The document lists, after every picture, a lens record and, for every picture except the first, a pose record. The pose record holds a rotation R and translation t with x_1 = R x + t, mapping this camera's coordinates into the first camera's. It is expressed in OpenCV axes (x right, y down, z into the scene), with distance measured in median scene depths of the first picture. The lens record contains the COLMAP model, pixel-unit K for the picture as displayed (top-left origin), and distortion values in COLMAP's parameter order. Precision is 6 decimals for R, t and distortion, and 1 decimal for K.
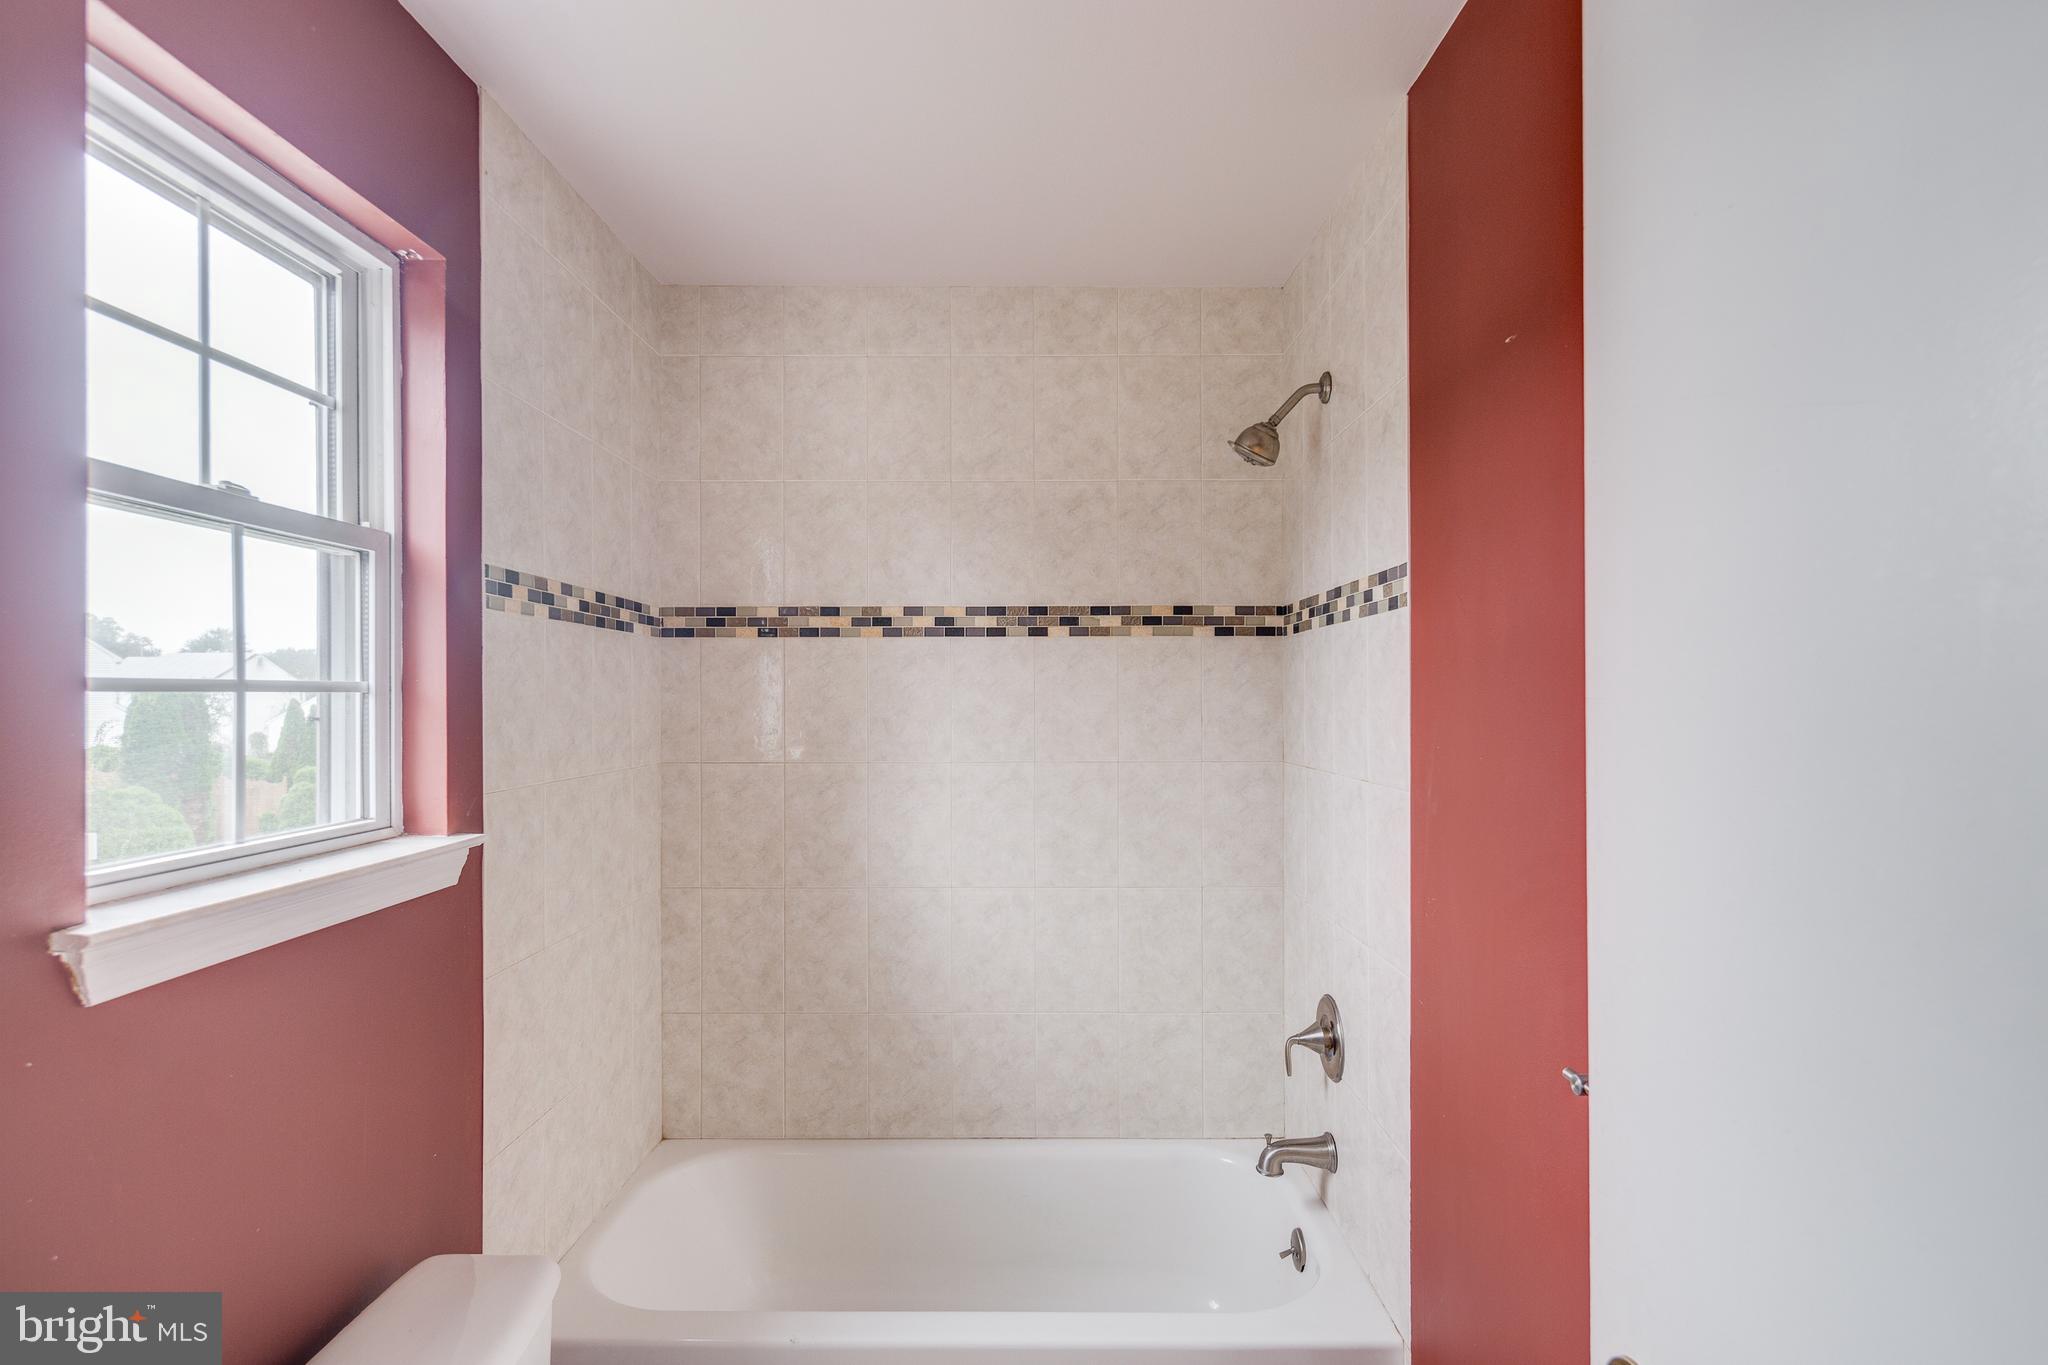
lens RADIAL K [[994.3, 0, 1021.4], [0, 994.3, 689.8], [0, 0, 1]] dist [0.008476, -0.004303]
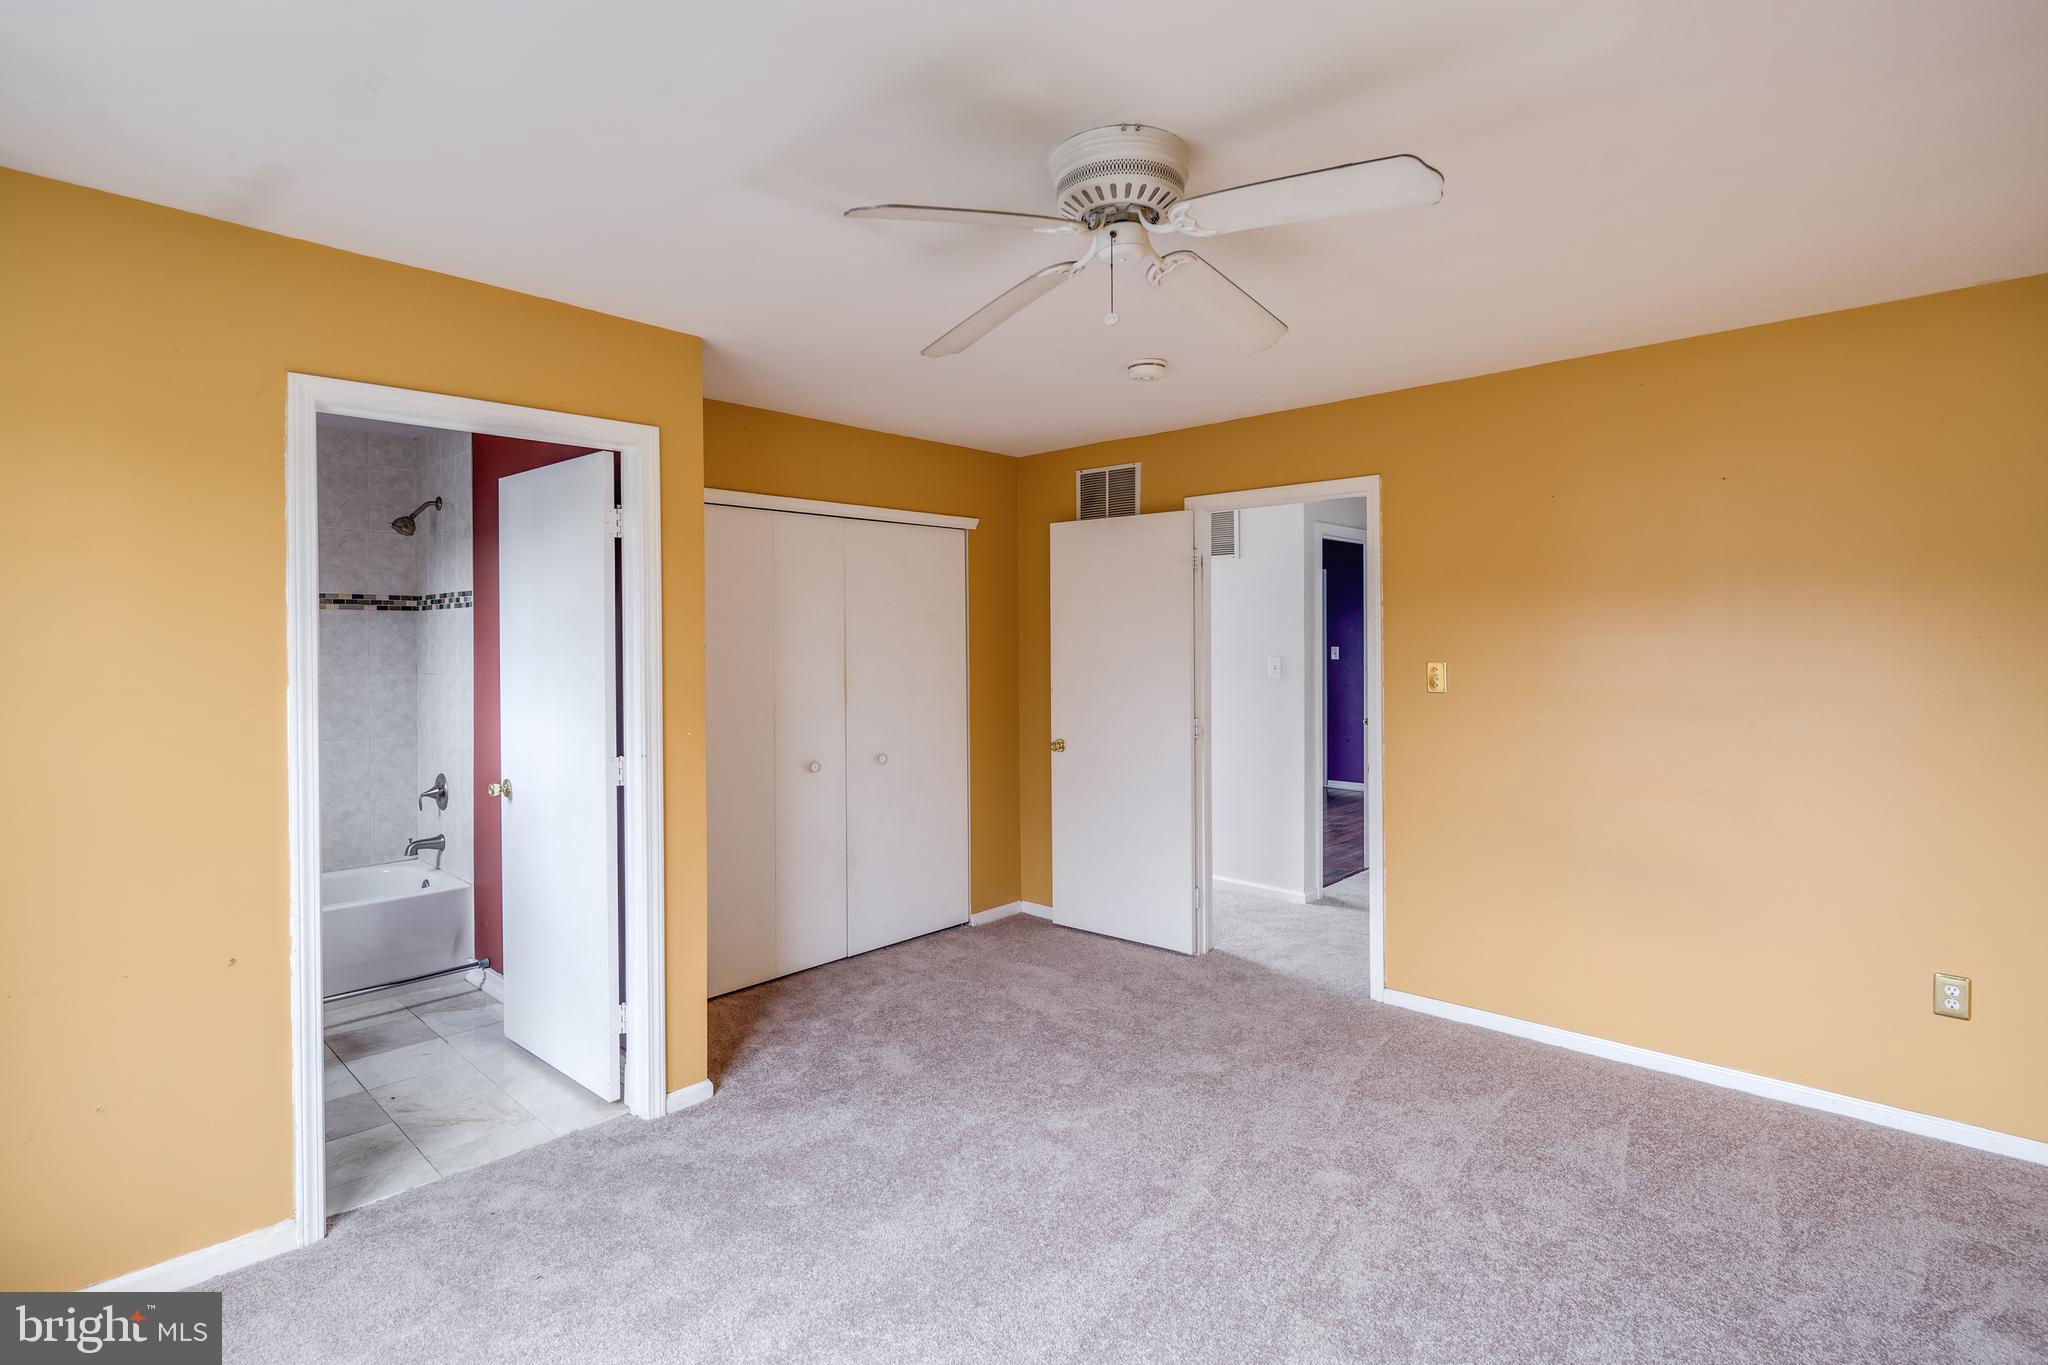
lens RADIAL K [[994.3, 0, 1040.5], [0, 994.3, 639.0], [0, 0, 1]] dist [0.008476, -0.004303]
pose [[0.675218, -0.002816, 0.737613, -0.438742], [-0.001673, 0.999984, 0.005350, -0.011250], [-0.737616, -0.004846, 0.675203, -1.524873]]
